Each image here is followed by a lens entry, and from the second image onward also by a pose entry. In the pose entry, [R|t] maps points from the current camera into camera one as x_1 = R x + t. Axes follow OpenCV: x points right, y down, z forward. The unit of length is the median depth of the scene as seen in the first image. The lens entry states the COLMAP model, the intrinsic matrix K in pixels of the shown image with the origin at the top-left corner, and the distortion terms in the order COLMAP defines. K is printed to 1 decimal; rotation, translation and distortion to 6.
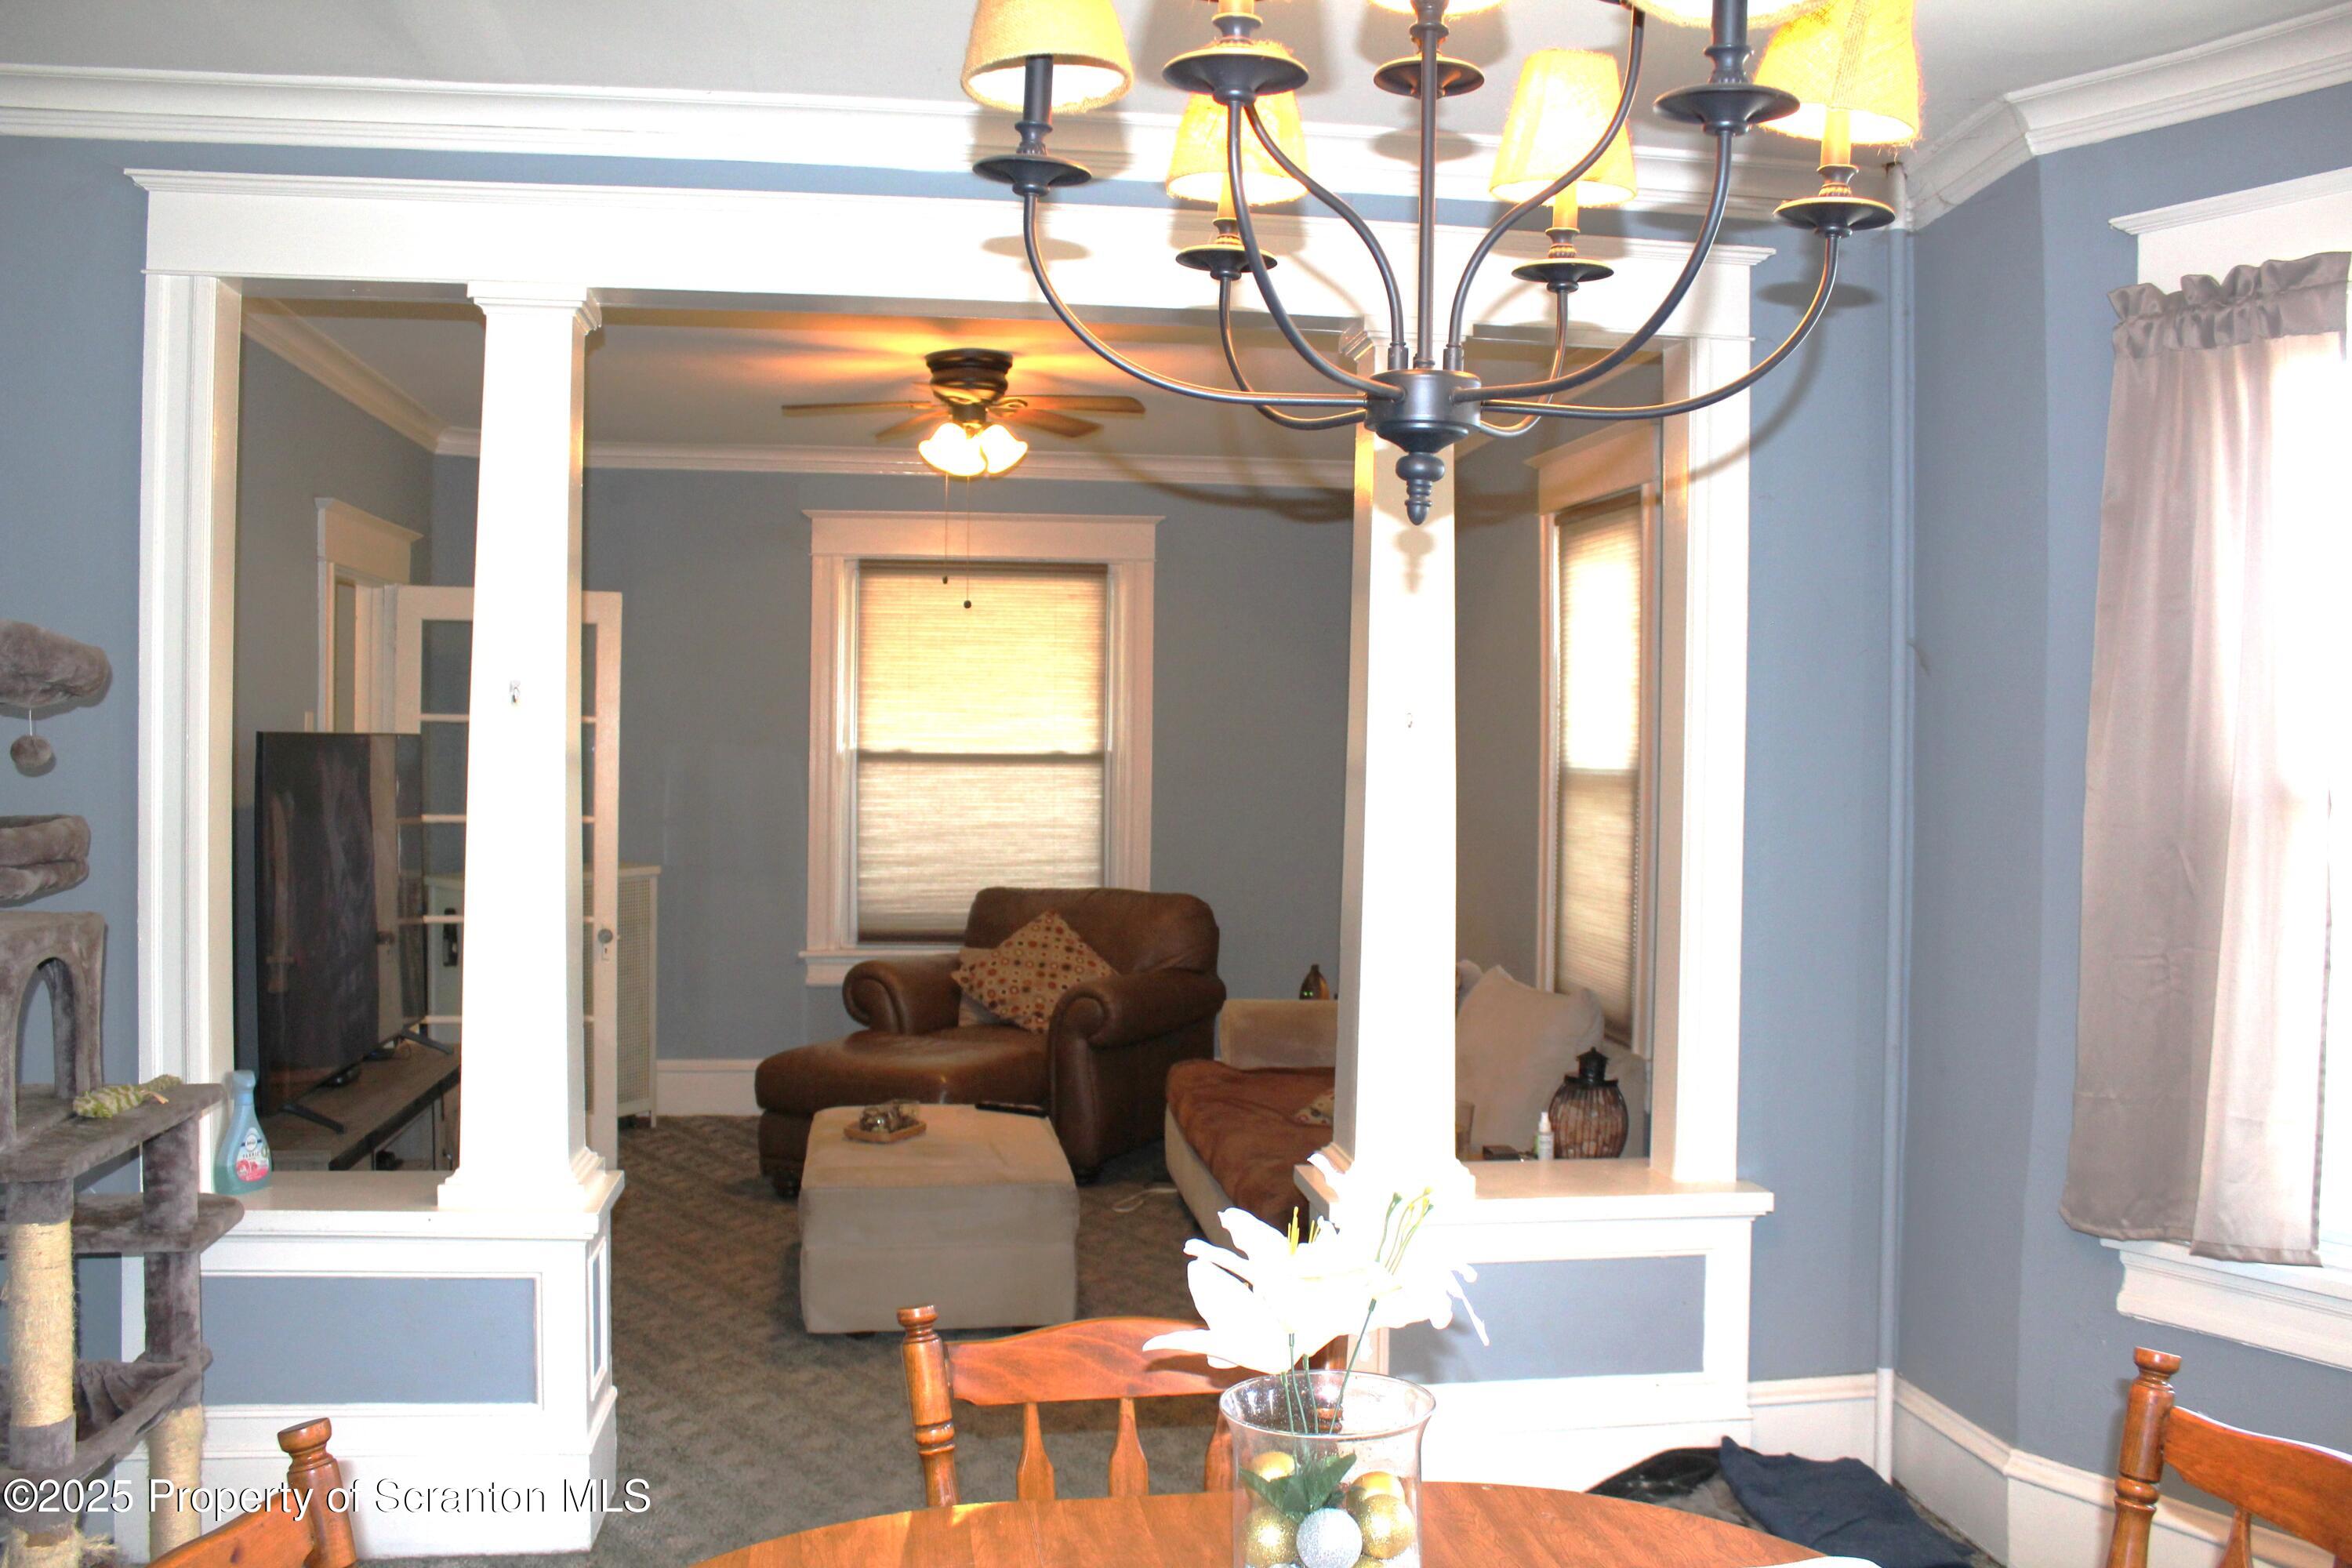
lens RADIAL K [[1979.3, 0, 1170.6], [0, 1979.3, 776.8], [0, 0, 1]] dist [-0.161293, 0.148258]
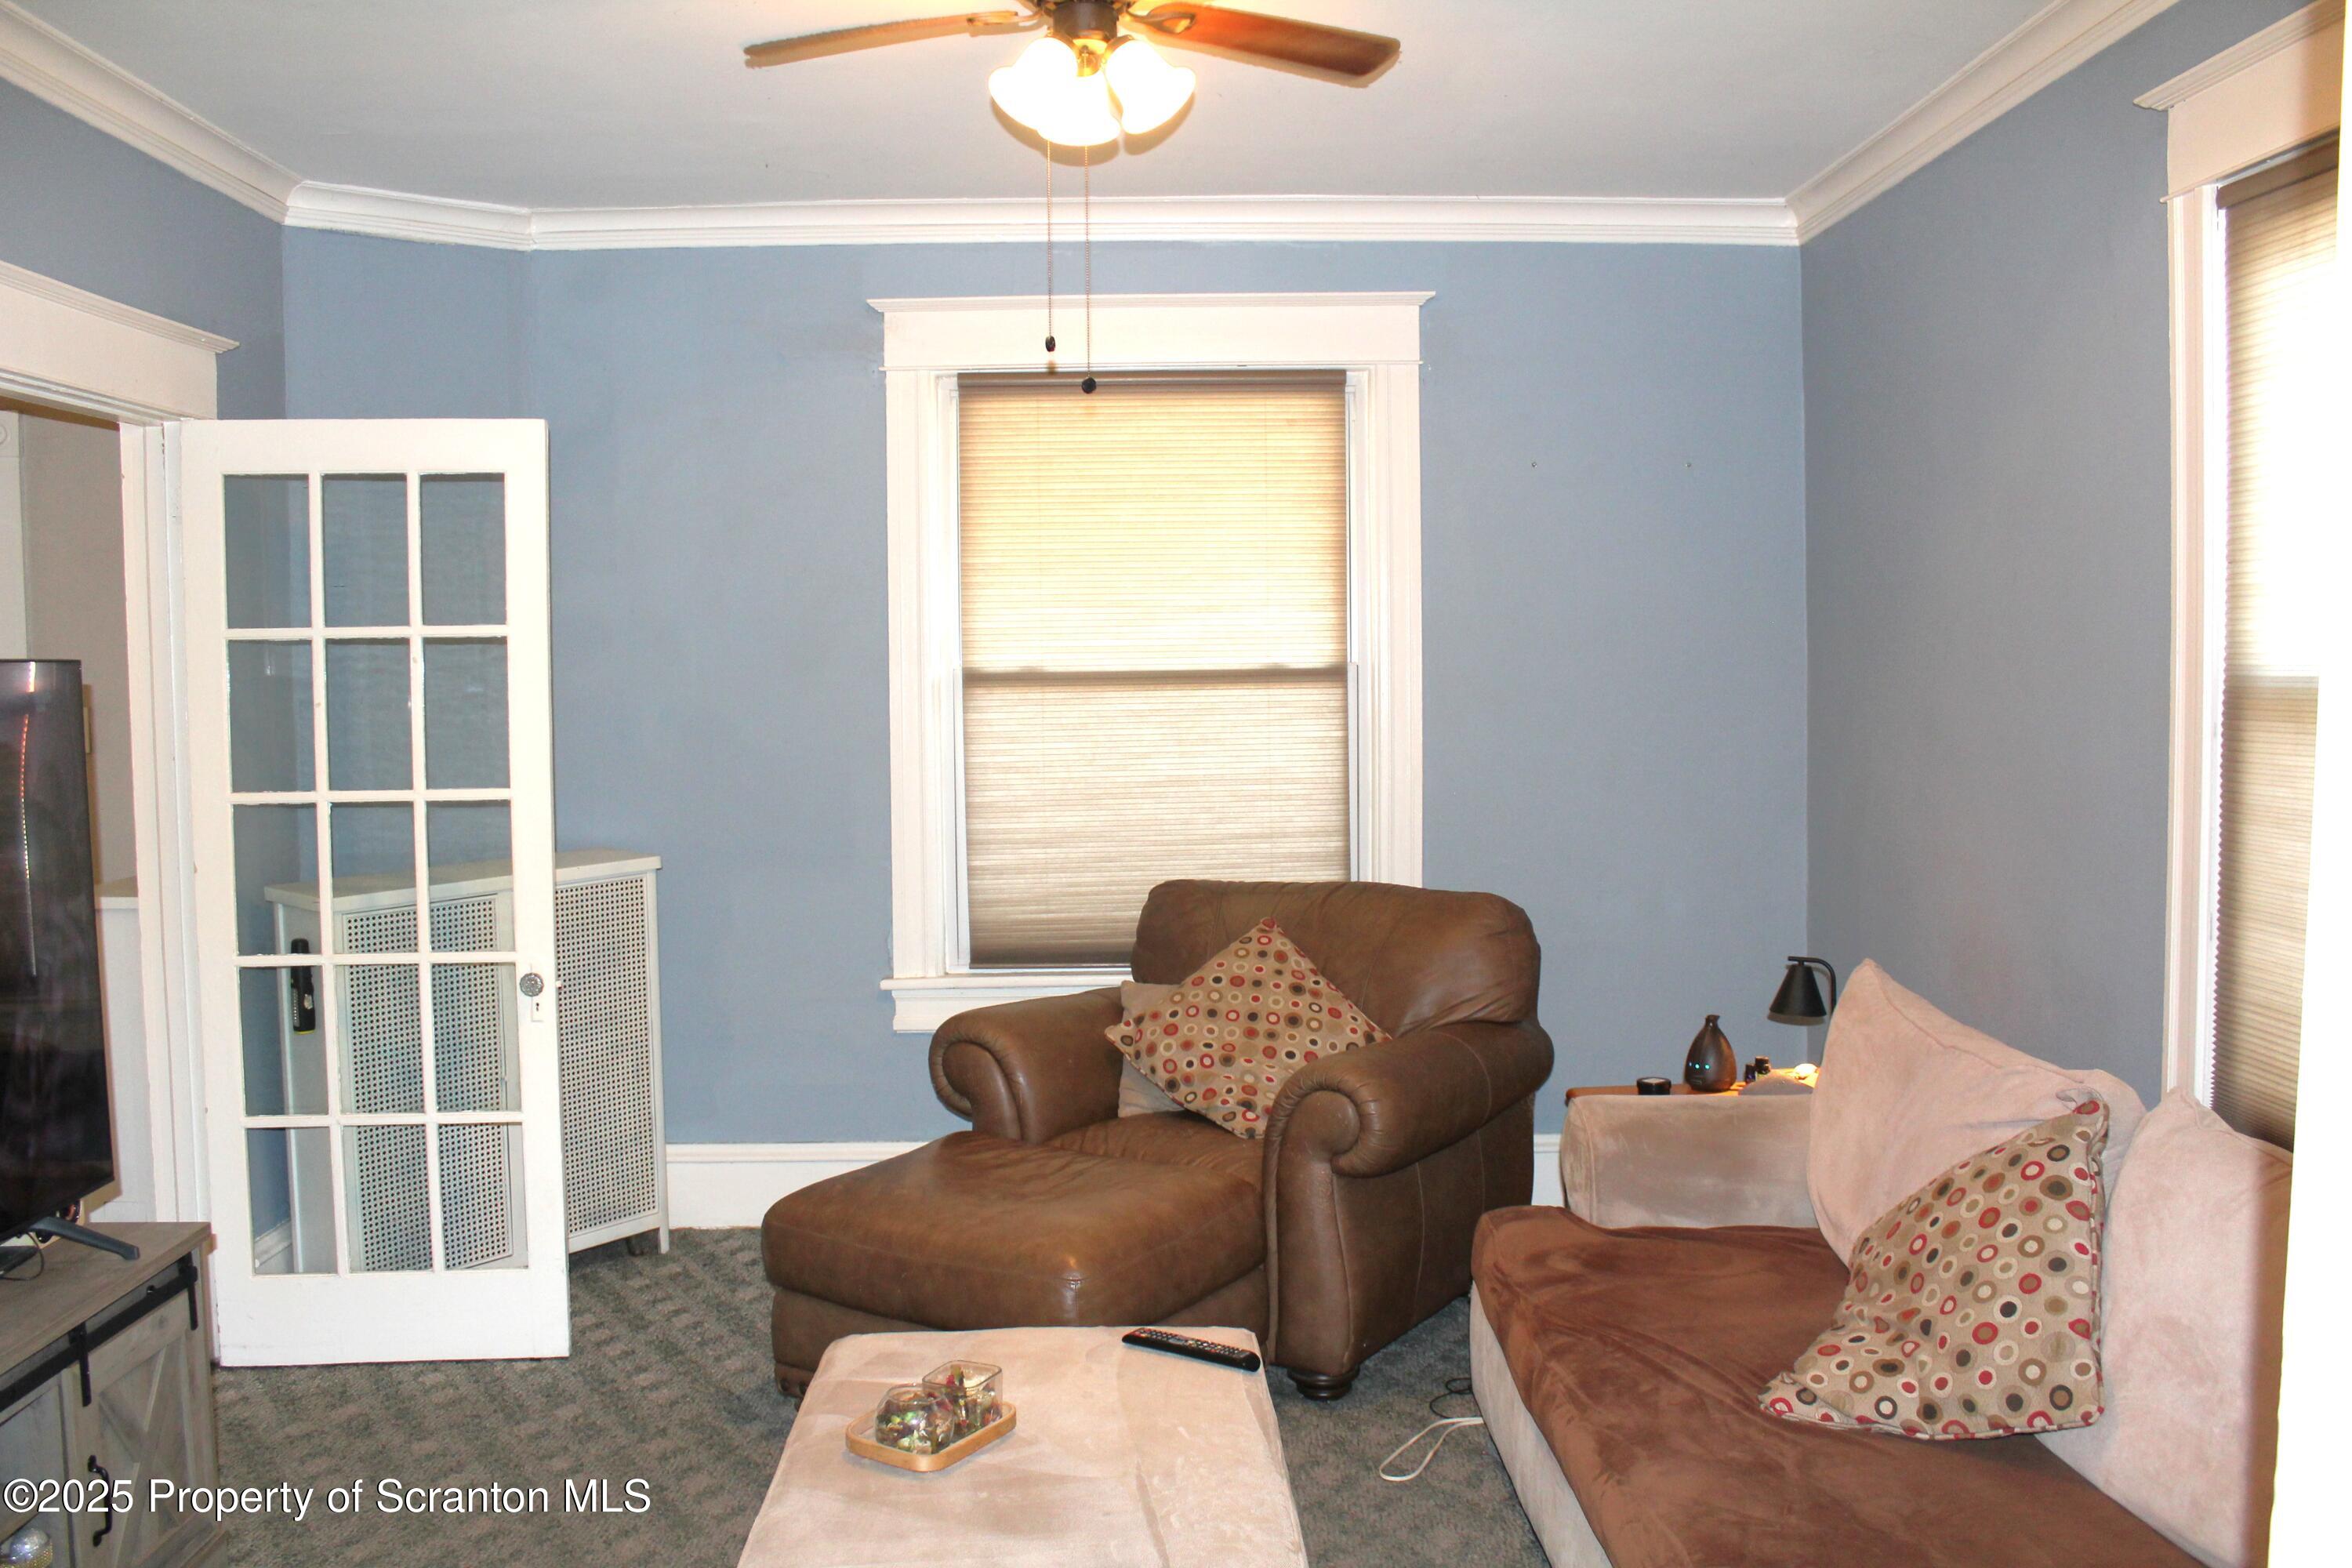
lens RADIAL K [[1979.3, 0, 1170.6], [0, 1979.3, 776.8], [0, 0, 1]] dist [-0.161293, 0.148258]
pose [[0.993474, -0.015724, -0.112966, -0.019807], [0.020473, 0.998949, 0.041010, -0.003674], [0.112202, -0.043055, 0.992752, 0.384320]]
